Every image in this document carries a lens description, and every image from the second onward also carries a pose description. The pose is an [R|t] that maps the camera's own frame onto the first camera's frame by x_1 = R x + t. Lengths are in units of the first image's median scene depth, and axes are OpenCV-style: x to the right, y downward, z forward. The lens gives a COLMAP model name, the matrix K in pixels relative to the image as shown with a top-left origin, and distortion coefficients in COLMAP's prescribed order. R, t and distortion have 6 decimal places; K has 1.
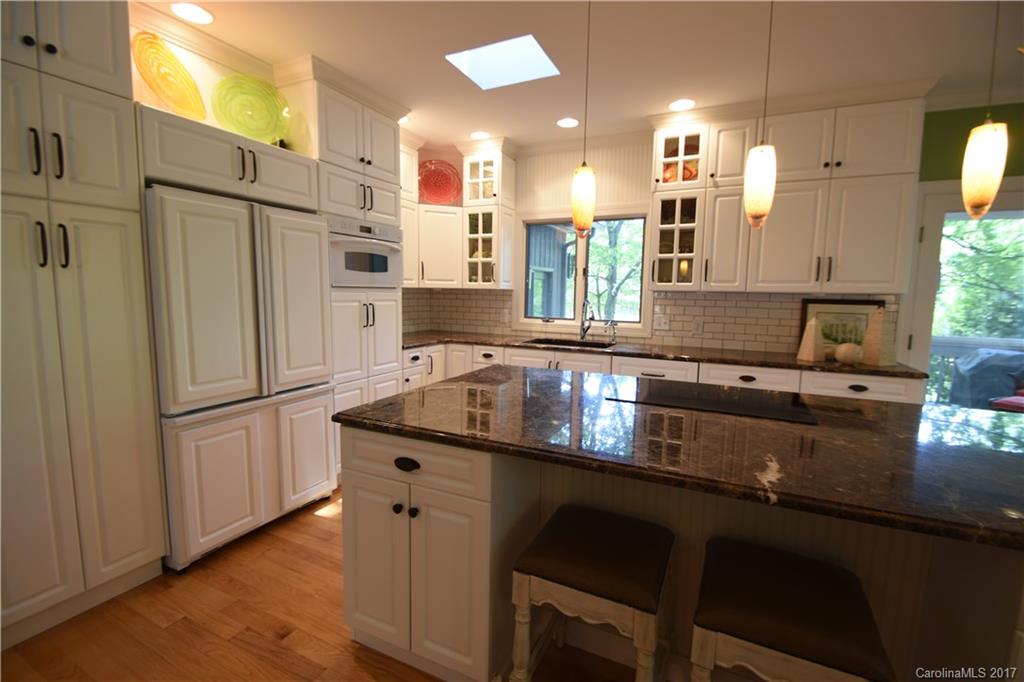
lens RADIAL K [[455.2, 0, 516.9], [0, 455.2, 339.3], [0, 0, 1]] dist [-0.005203, -0.003114]
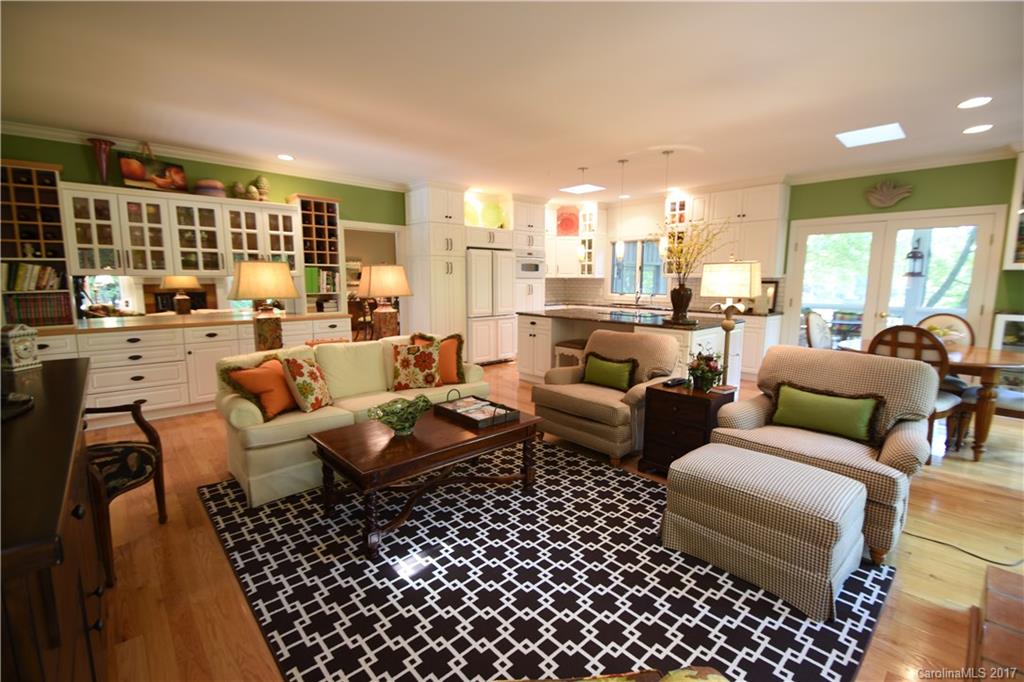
lens RADIAL K [[455.2, 0, 512.9], [0, 455.2, 341.9], [0, 0, 1]] dist [-0.005203, -0.003114]
pose [[0.927328, 0.038963, -0.372215, 0.469168], [-0.028152, 0.999010, 0.034436, 0.134943], [0.373188, -0.021454, 0.927508, -1.202711]]
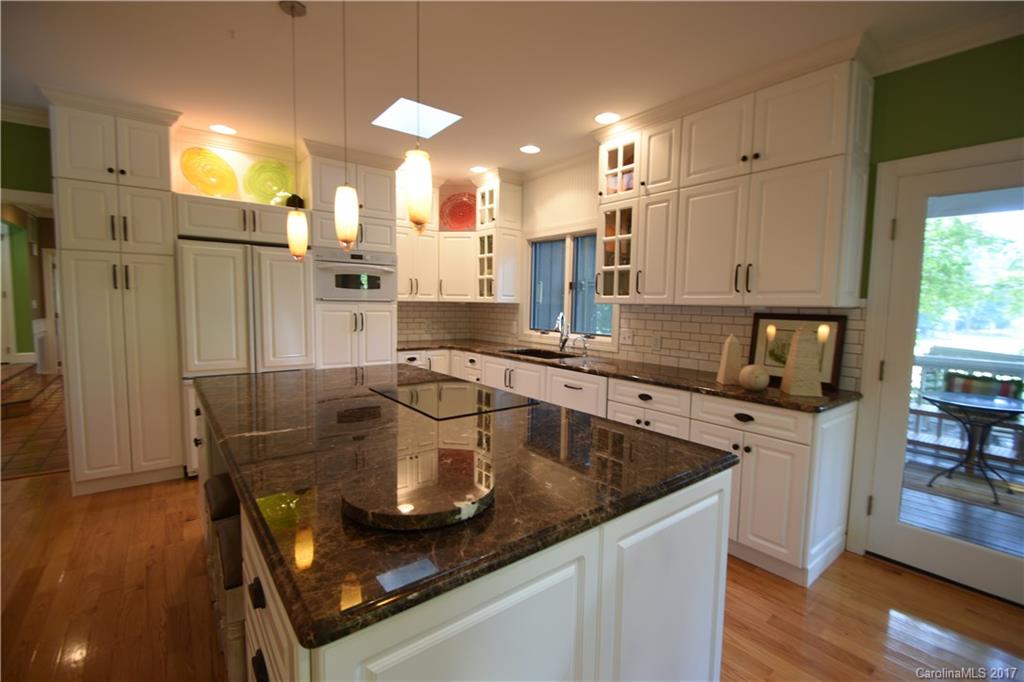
lens RADIAL K [[455.2, 0, 512.8], [0, 455.2, 339.5], [0, 0, 1]] dist [-0.005203, -0.003114]
pose [[0.893687, 0.035460, -0.447287, 0.620721], [-0.050992, 0.998440, -0.022728, 0.003212], [0.445784, 0.043120, 0.894102, 0.035662]]
